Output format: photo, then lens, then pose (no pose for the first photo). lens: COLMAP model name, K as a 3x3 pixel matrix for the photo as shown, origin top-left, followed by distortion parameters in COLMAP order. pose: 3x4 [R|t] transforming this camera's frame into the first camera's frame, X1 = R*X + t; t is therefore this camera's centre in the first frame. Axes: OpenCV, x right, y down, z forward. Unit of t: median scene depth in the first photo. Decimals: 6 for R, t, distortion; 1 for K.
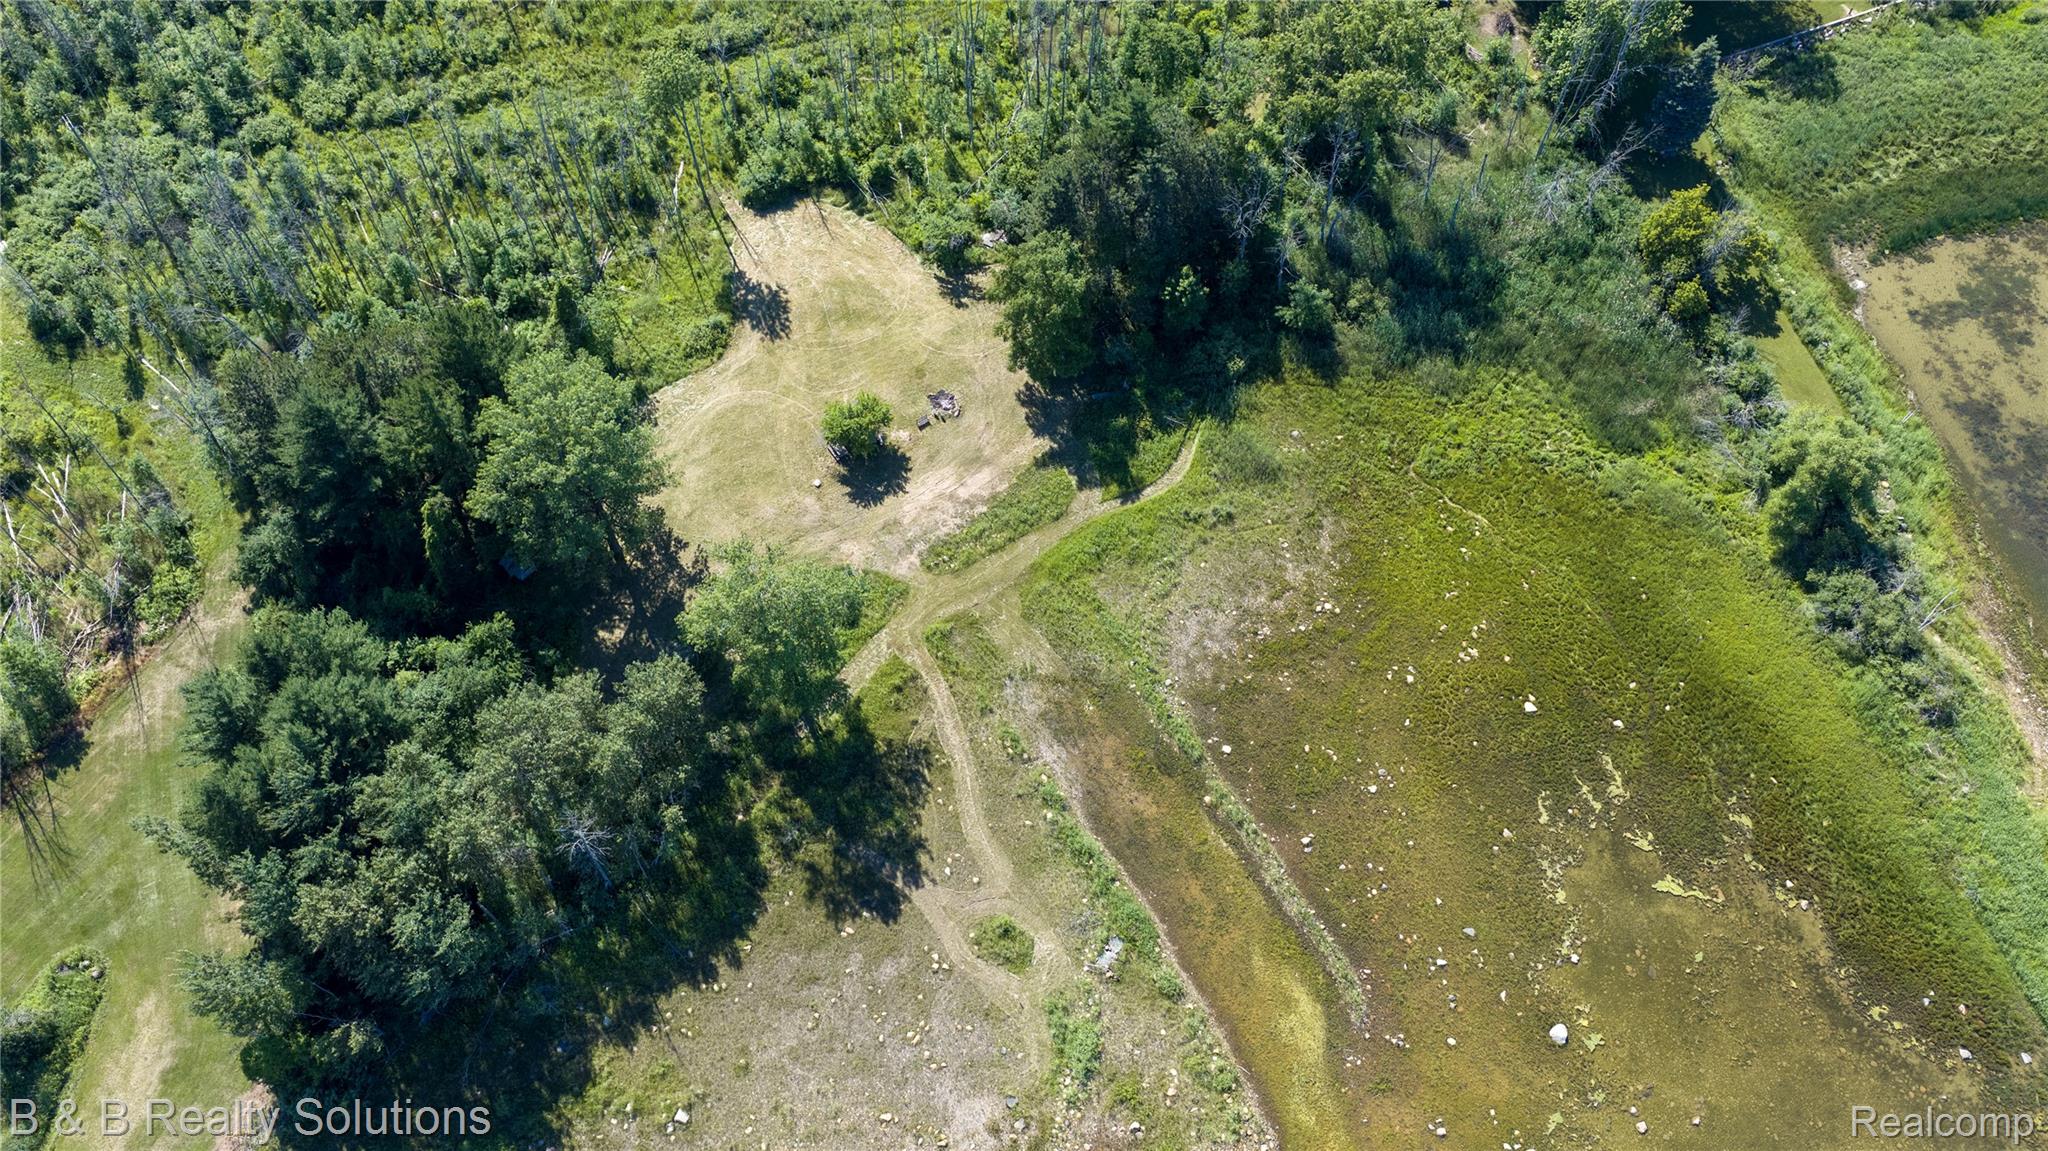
lens RADIAL K [[1663.2, 0, 1049.6], [0, 1663.2, 577.1], [0, 0, 1]] dist [0.011664, -0.017330]
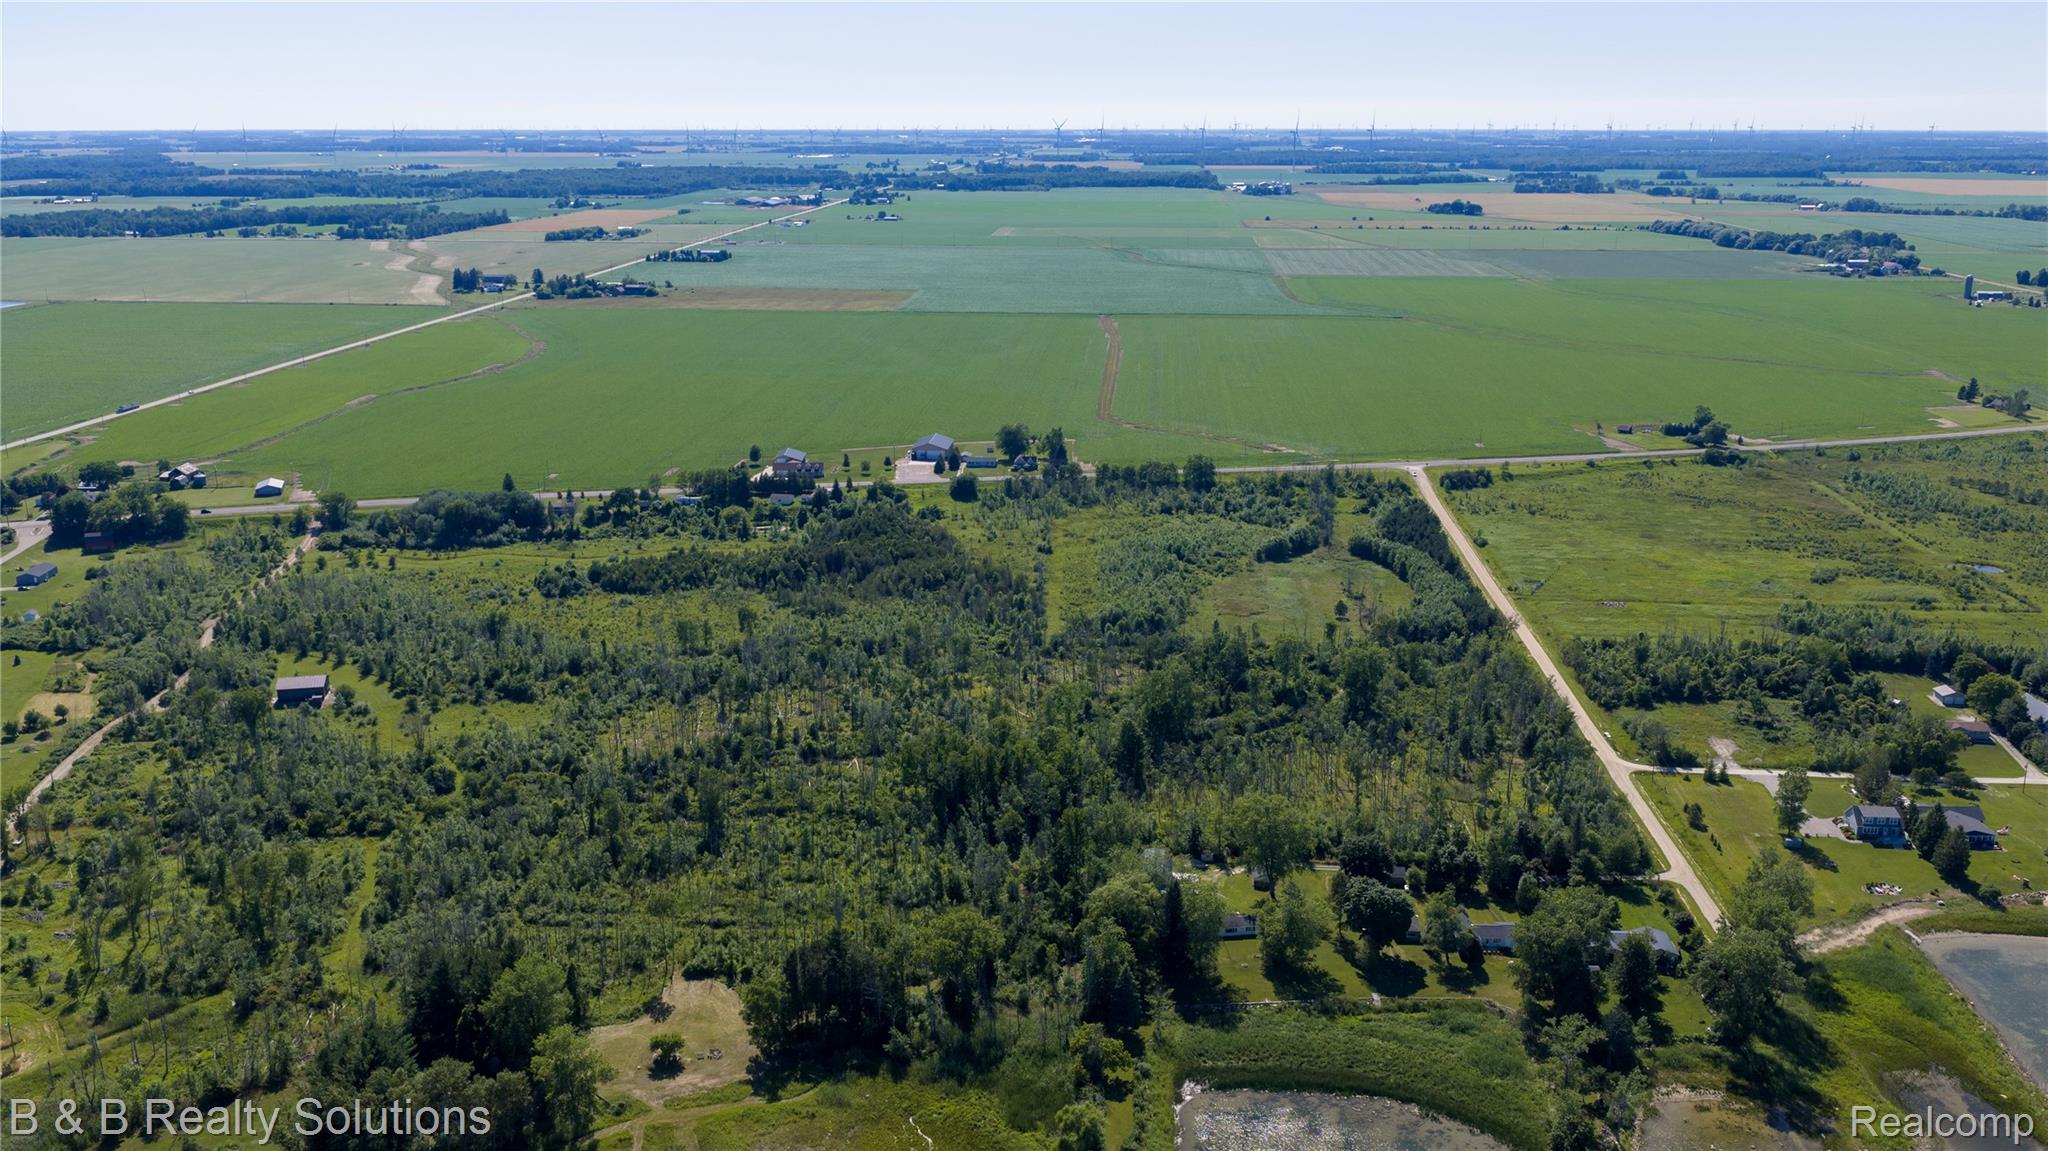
lens RADIAL K [[1691.9, 0, 1024.0], [0, 1691.9, 575.5], [0, 0, 1]] dist [0.029893, -0.065632]
pose [[0.948589, 0.079912, -0.306257, 0.999624], [-0.270227, 0.708262, -0.652183, 0.827957], [0.164794, 0.701412, 0.693444, -0.900501]]
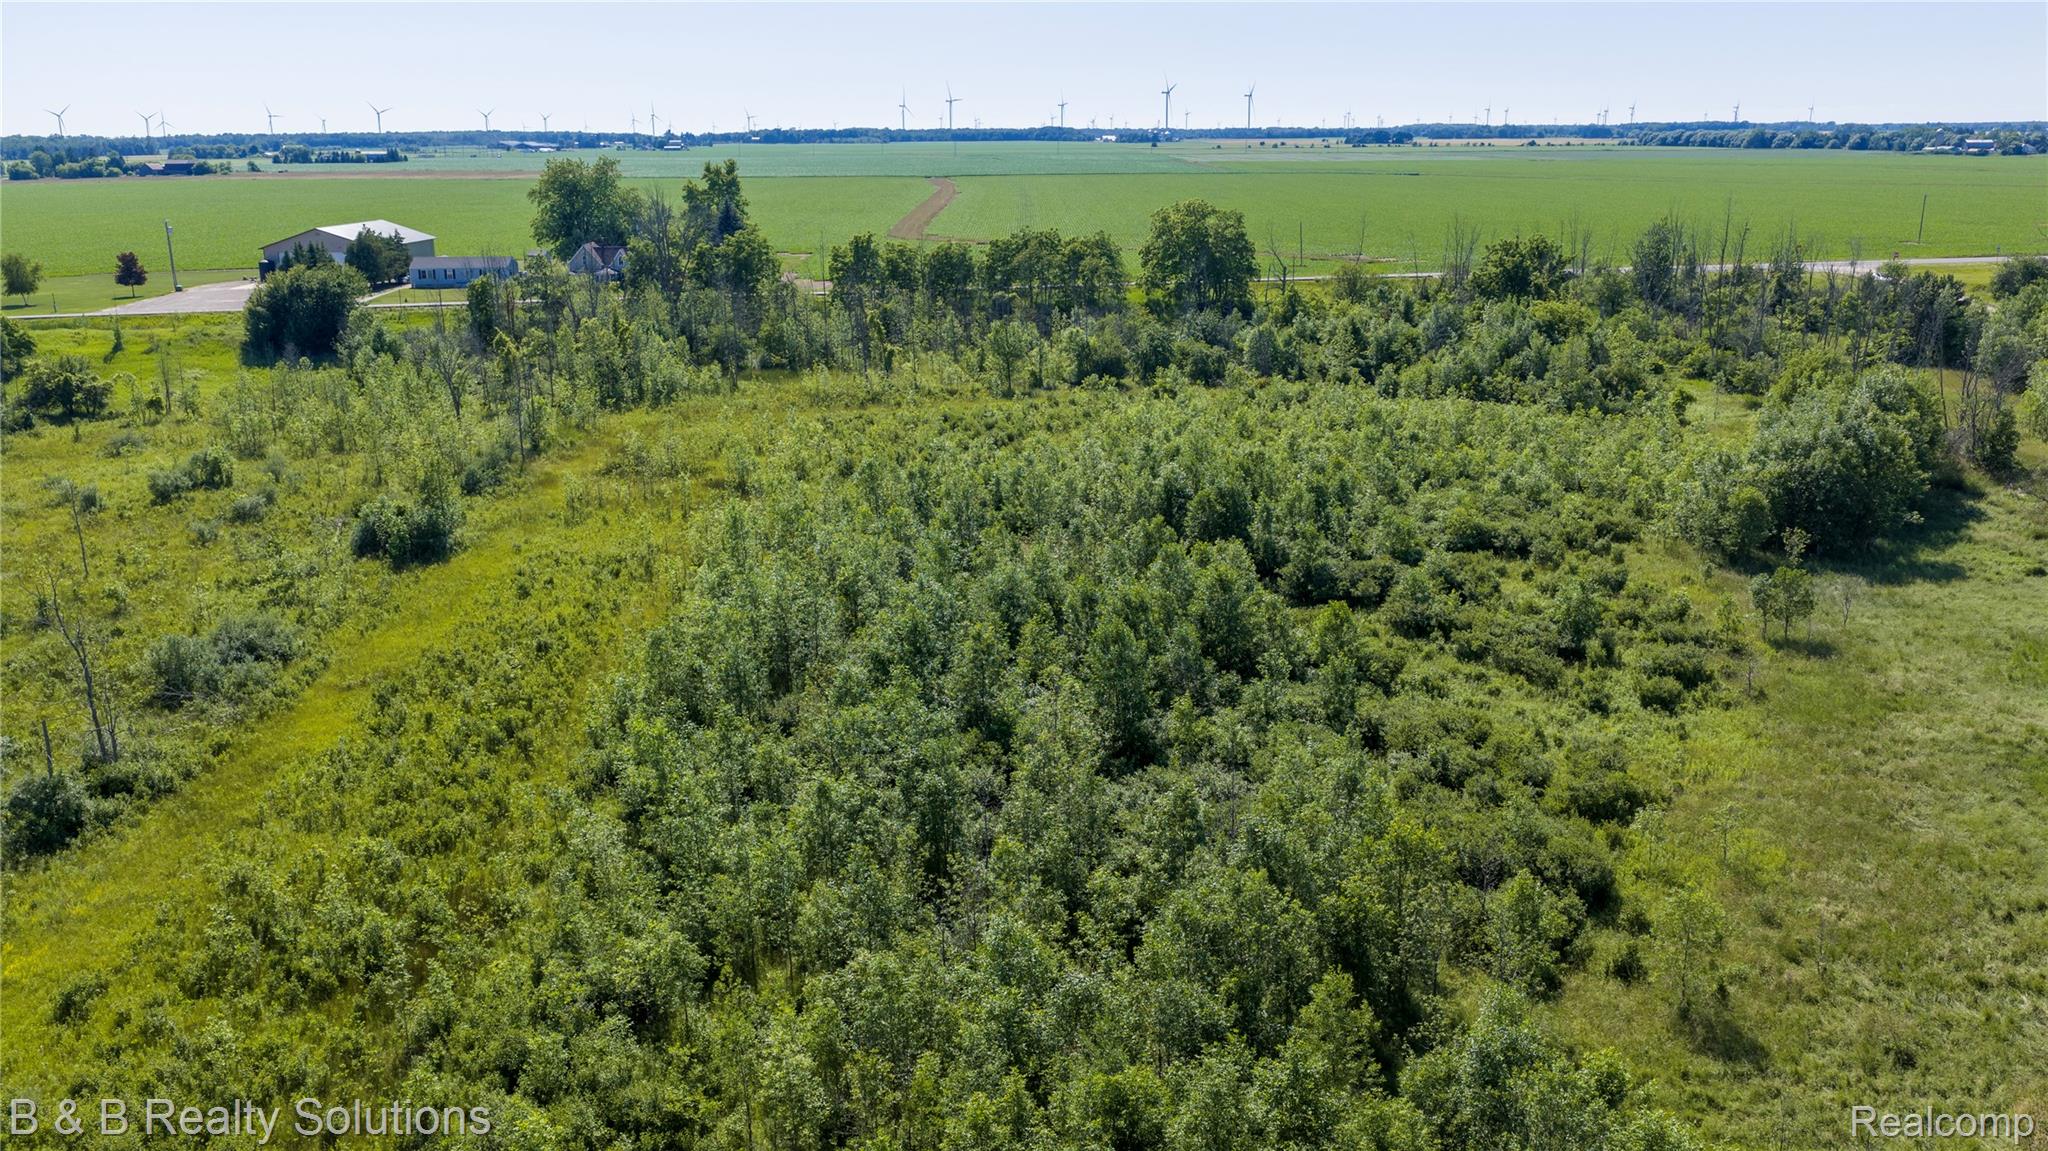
lens RADIAL K [[1691.9, 0, 1024.0], [0, 1691.9, 575.5], [0, 0, 1]] dist [0.029893, -0.065632]
pose [[0.971485, 0.050111, -0.231745, 0.015837], [-0.198406, 0.706954, -0.678860, -1.952289], [0.129815, 0.705482, 0.696737, 1.959649]]
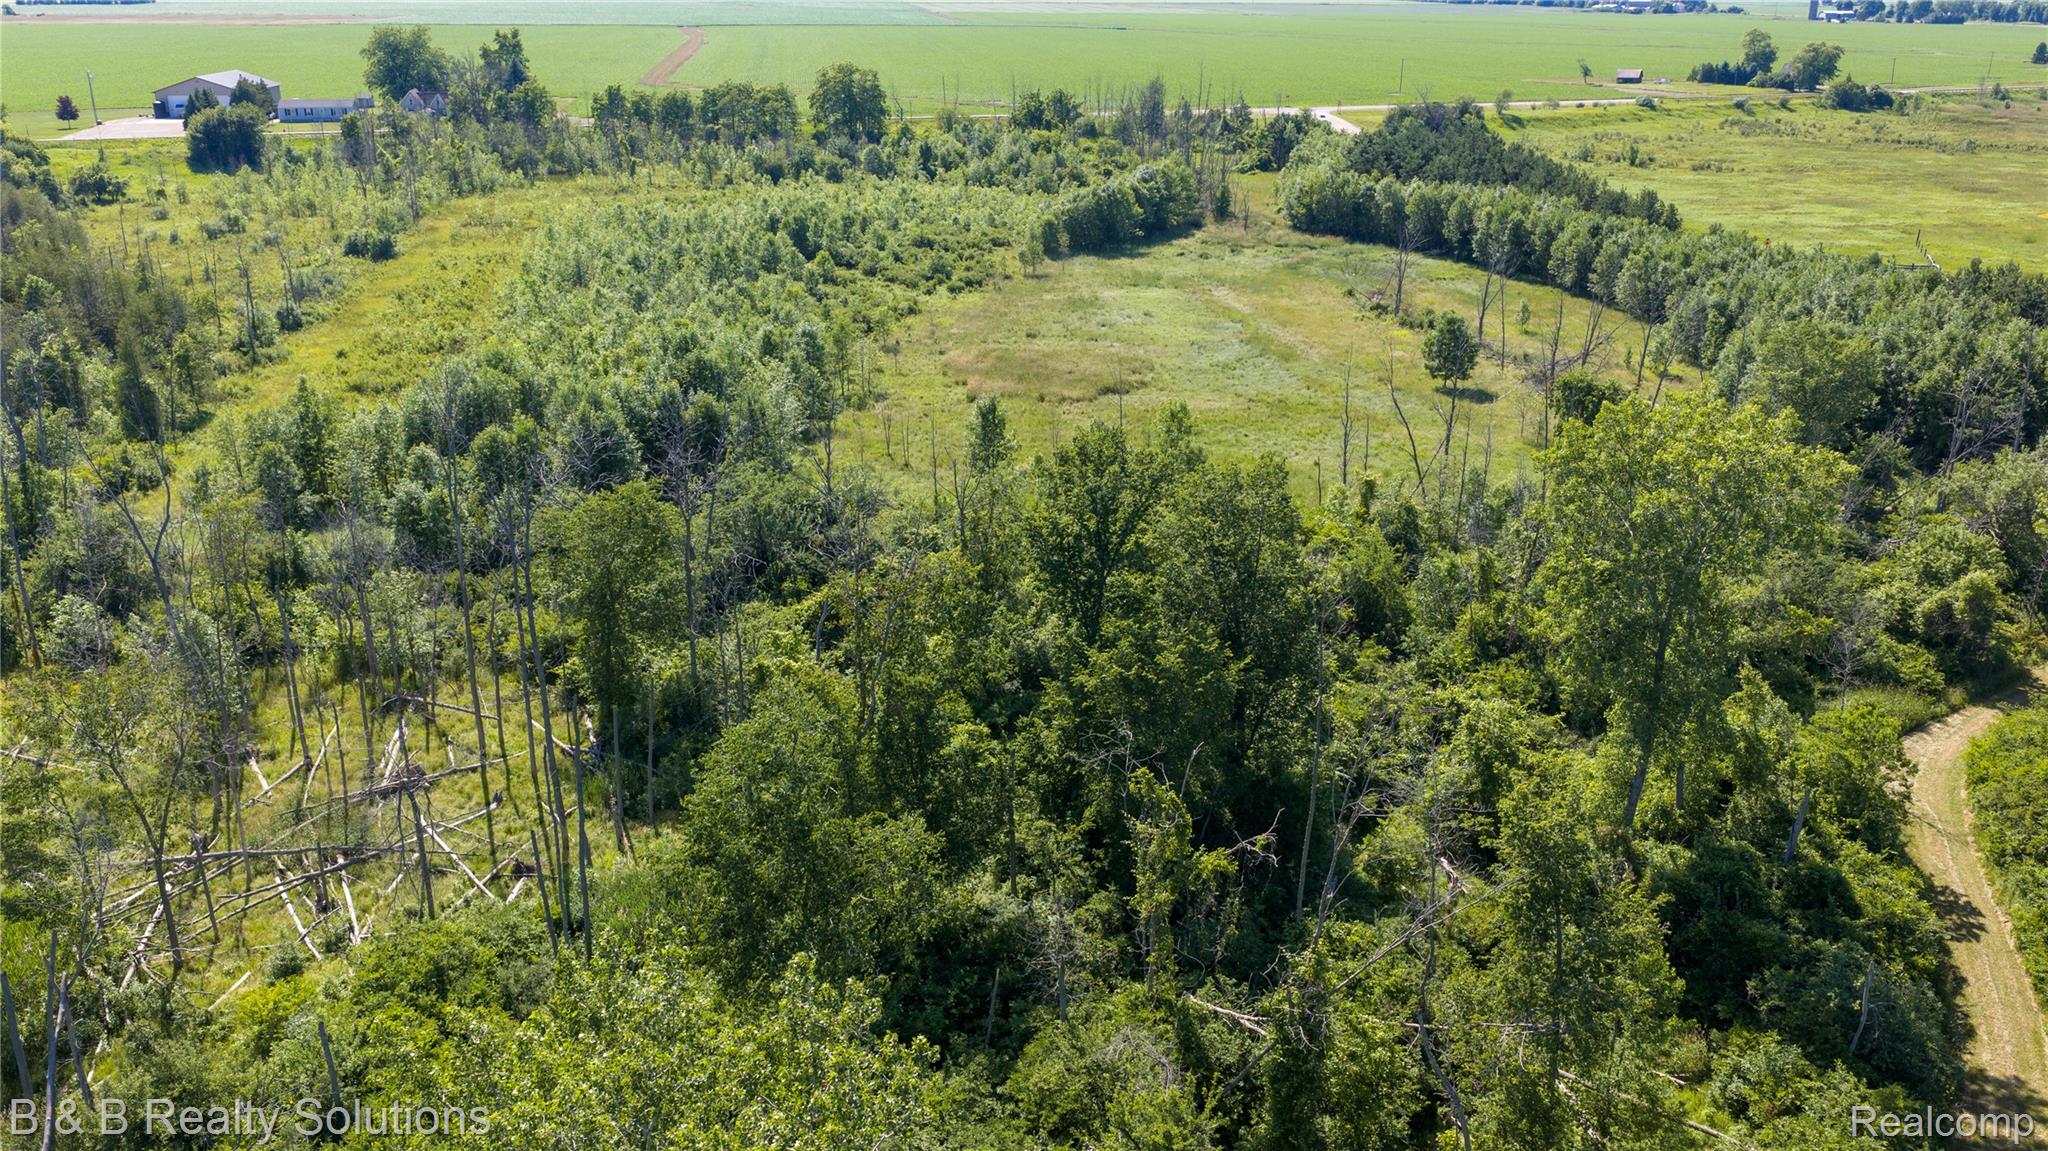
lens RADIAL K [[1691.9, 0, 1024.0], [0, 1691.9, 575.5], [0, 0, 1]] dist [0.029893, -0.065632]
pose [[0.993932, 0.039310, -0.102735, 0.303170], [-0.095899, 0.767157, -0.634251, -1.302199], [0.053882, 0.640254, 0.766271, 1.509299]]
